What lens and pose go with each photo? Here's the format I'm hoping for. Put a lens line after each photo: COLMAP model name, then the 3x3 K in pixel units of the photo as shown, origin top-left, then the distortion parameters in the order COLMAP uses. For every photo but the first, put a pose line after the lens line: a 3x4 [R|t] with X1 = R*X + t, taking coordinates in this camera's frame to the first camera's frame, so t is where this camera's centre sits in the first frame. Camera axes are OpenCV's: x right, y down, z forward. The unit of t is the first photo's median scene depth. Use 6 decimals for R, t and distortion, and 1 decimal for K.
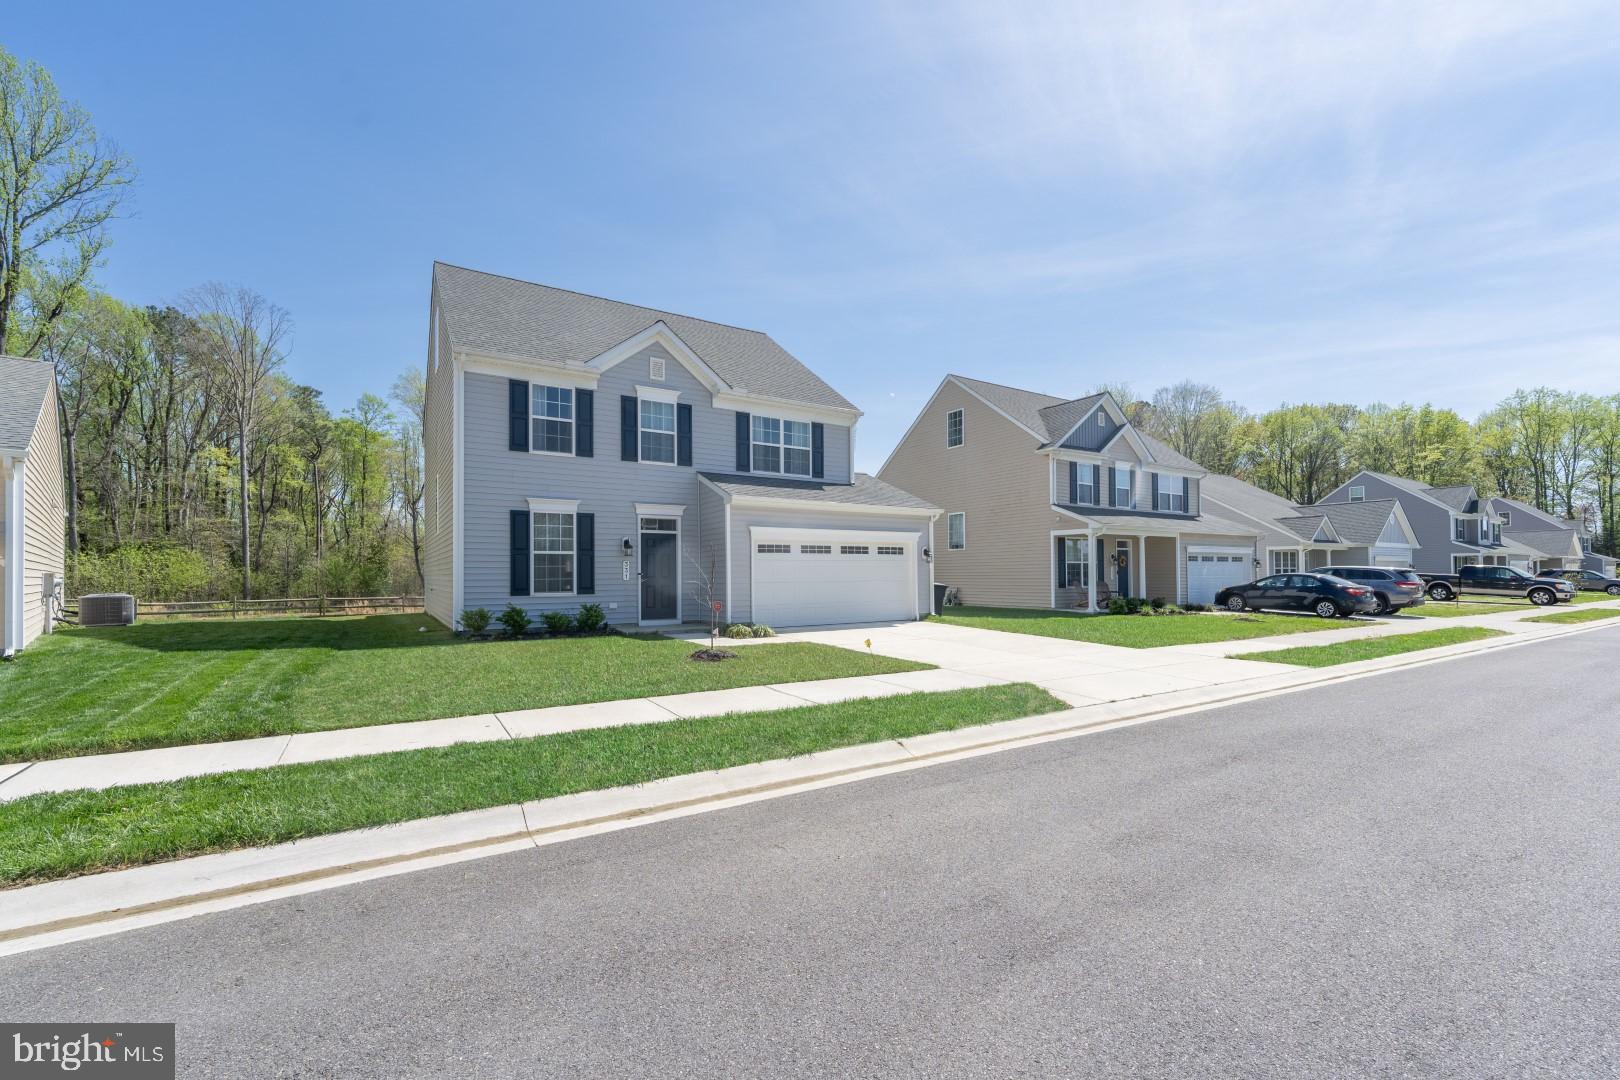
lens RADIAL K [[653.7, 0, 809.7], [0, 653.7, 588.5], [0, 0, 1]] dist [-0.000365, 0.000052]
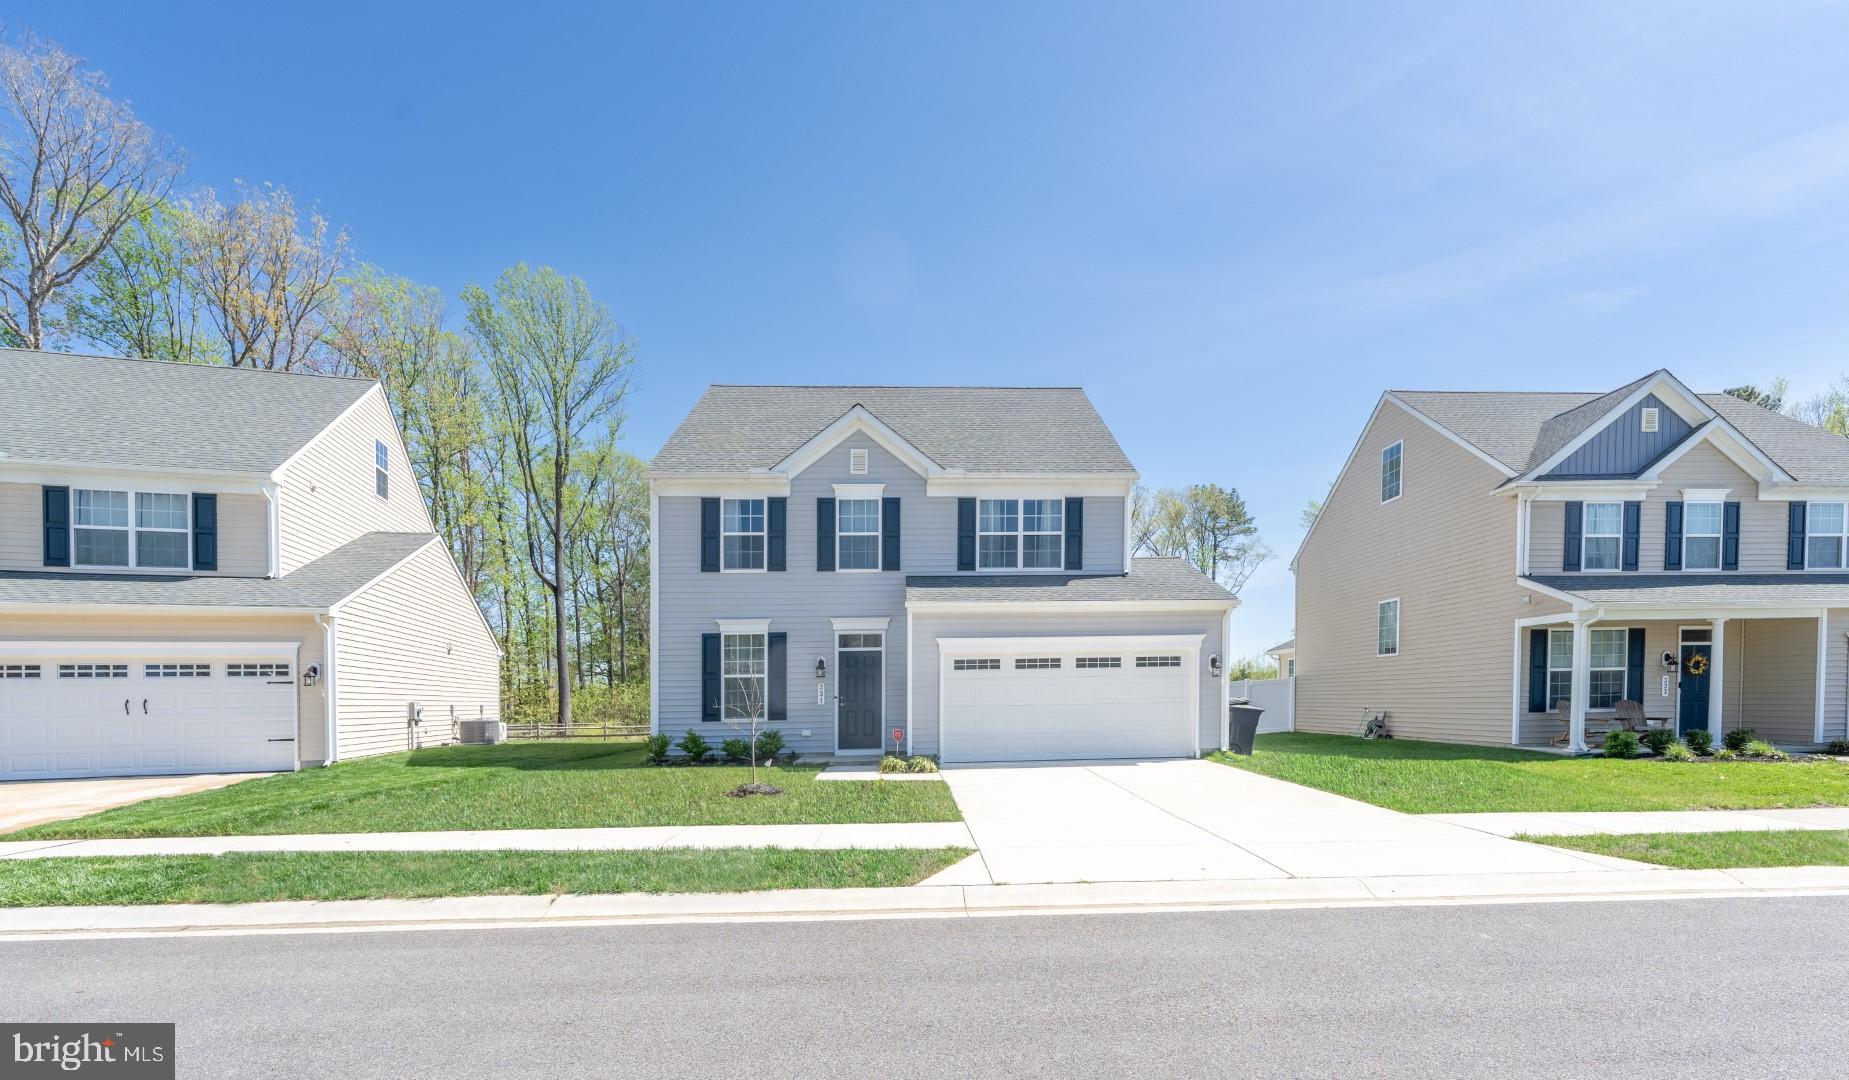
lens RADIAL K [[776.9, 0, 924.1], [0, 776.9, 742.6], [0, 0, 1]] dist [0.000255, 0.000106]
pose [[0.875415, 0.017259, -0.483064, 0.334967], [0.001358, 0.999271, 0.038164, -0.000903], [0.483370, -0.034065, 0.874753, 0.118687]]
